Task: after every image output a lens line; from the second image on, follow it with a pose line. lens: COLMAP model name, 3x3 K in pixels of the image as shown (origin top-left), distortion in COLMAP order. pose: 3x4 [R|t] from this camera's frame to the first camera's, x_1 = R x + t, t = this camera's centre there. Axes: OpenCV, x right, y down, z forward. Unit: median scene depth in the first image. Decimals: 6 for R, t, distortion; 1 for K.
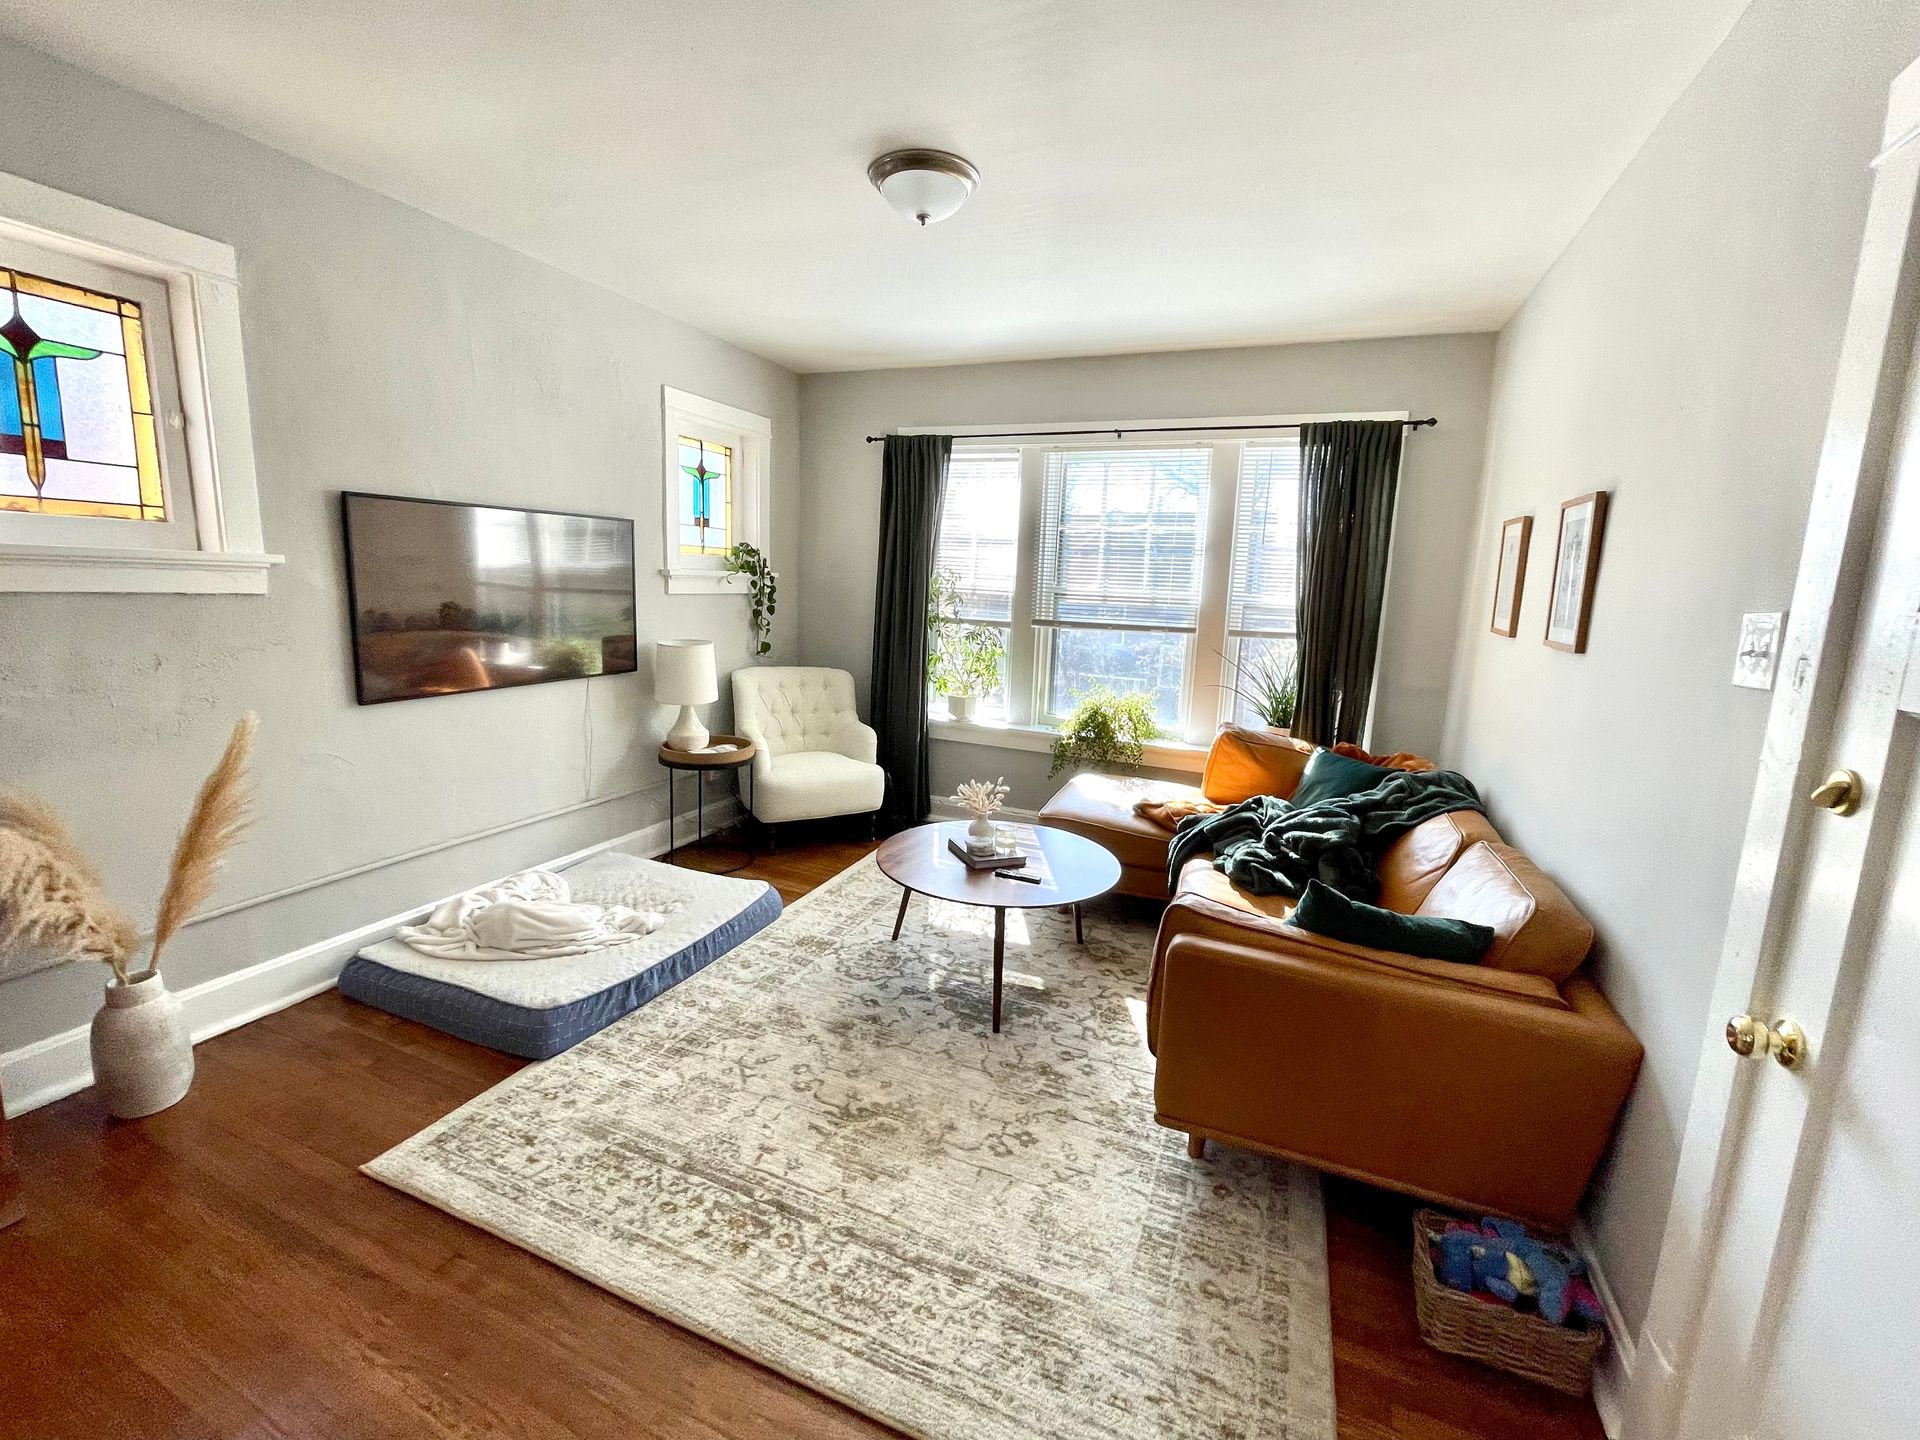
lens RADIAL K [[788.3, 0, 969.5], [0, 788.3, 712.3], [0, 0, 1]] dist [-0.008669, 0.000342]
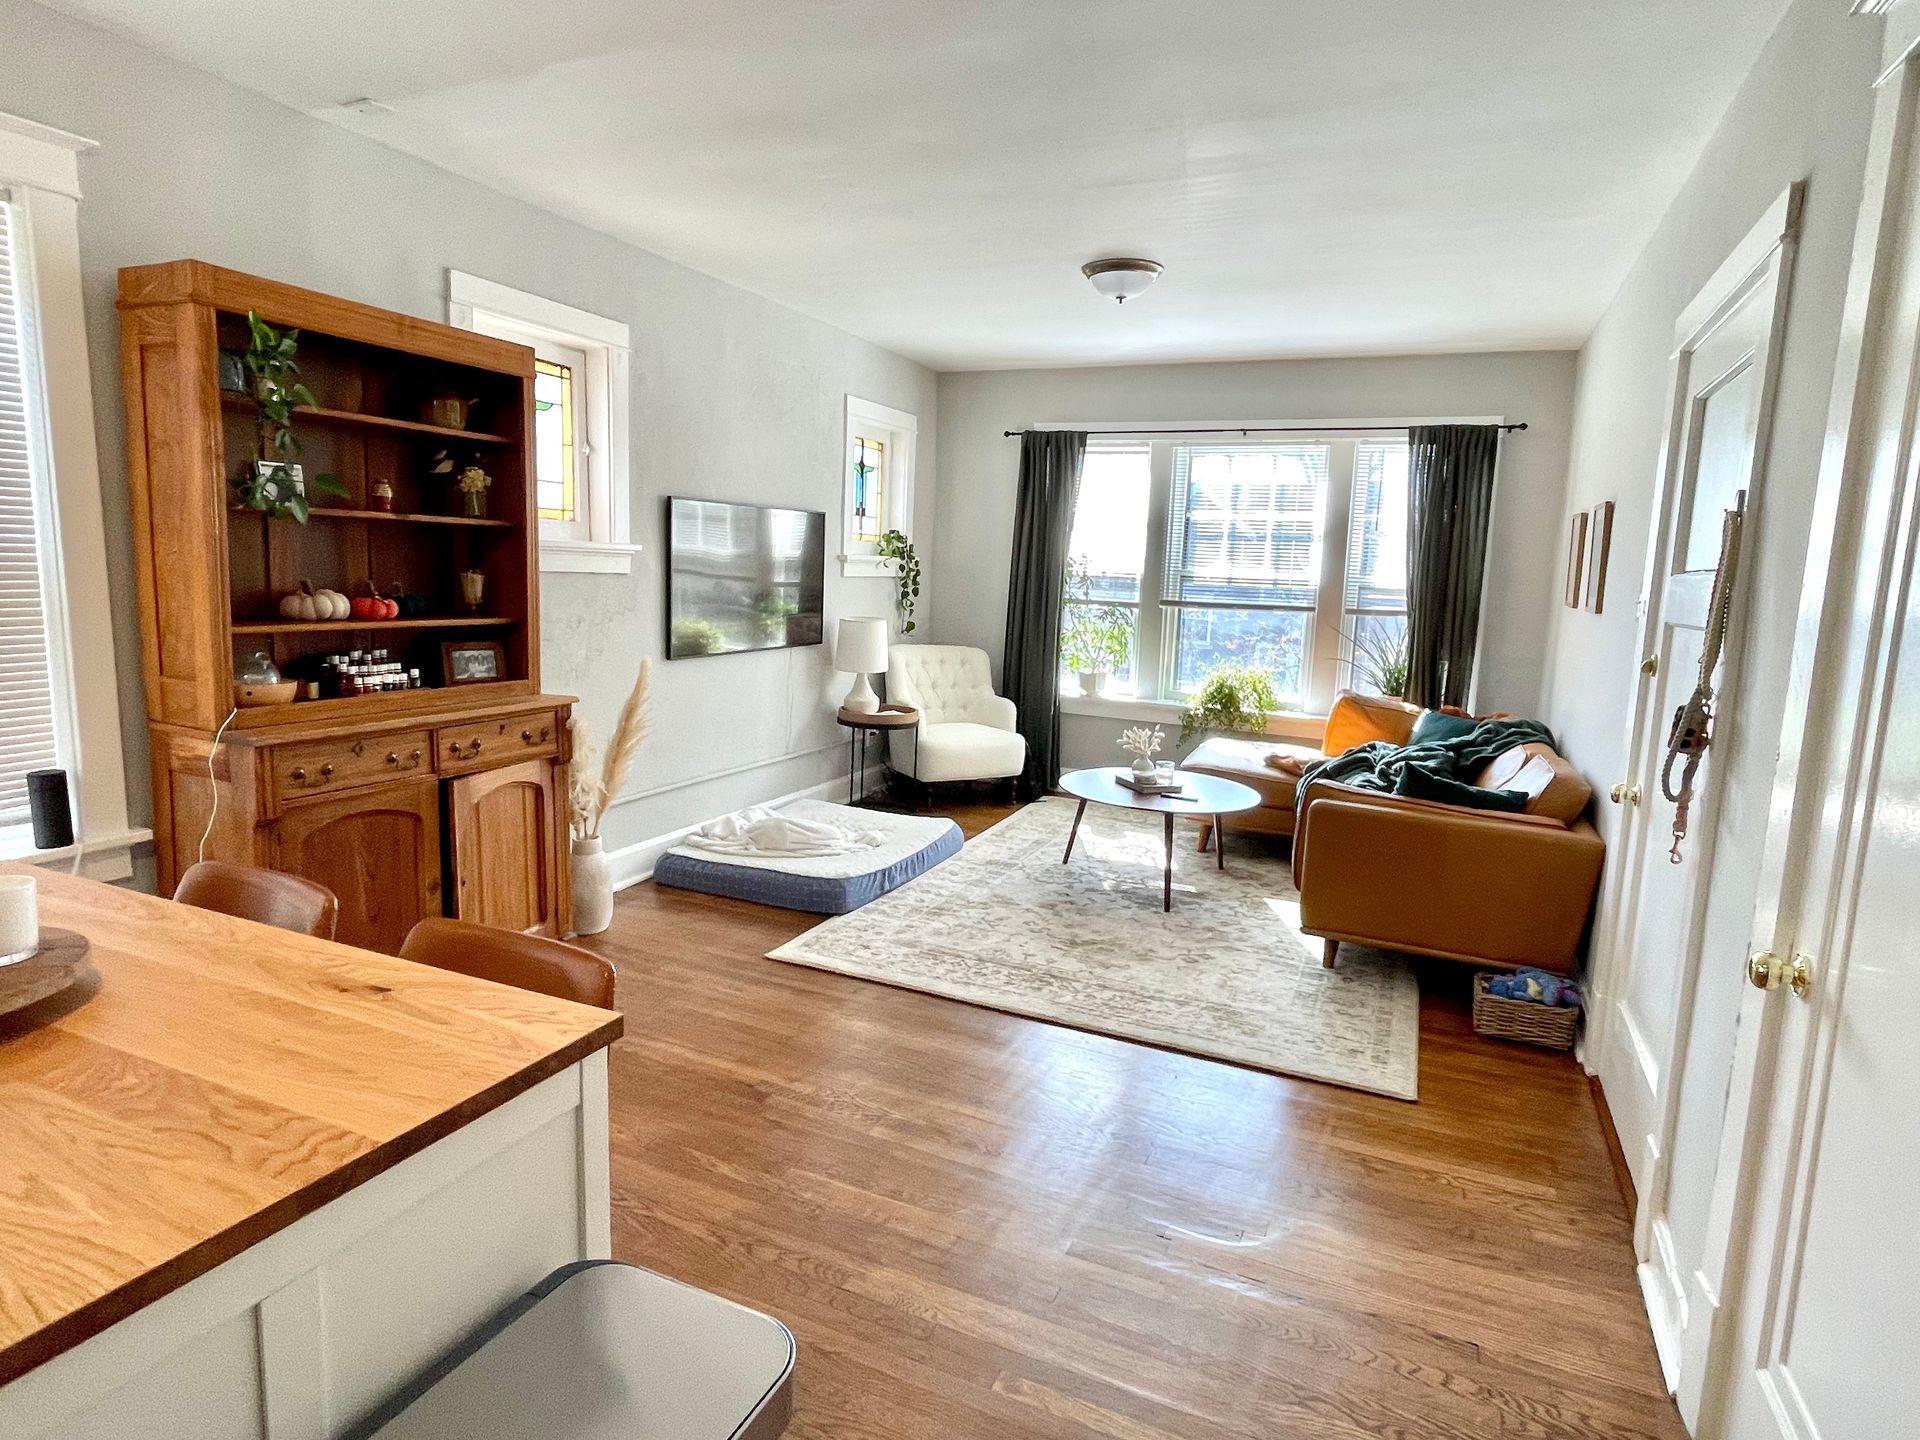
lens RADIAL K [[1057.1, 0, 951.9], [0, 1057.1, 717.9], [0, 0, 1]] dist [-0.005484, -0.004696]
pose [[0.999458, 0.003278, -0.032756, -0.237511], [-0.004008, 0.999744, -0.022249, 0.114889], [0.032674, 0.022368, 0.999216, -0.675958]]
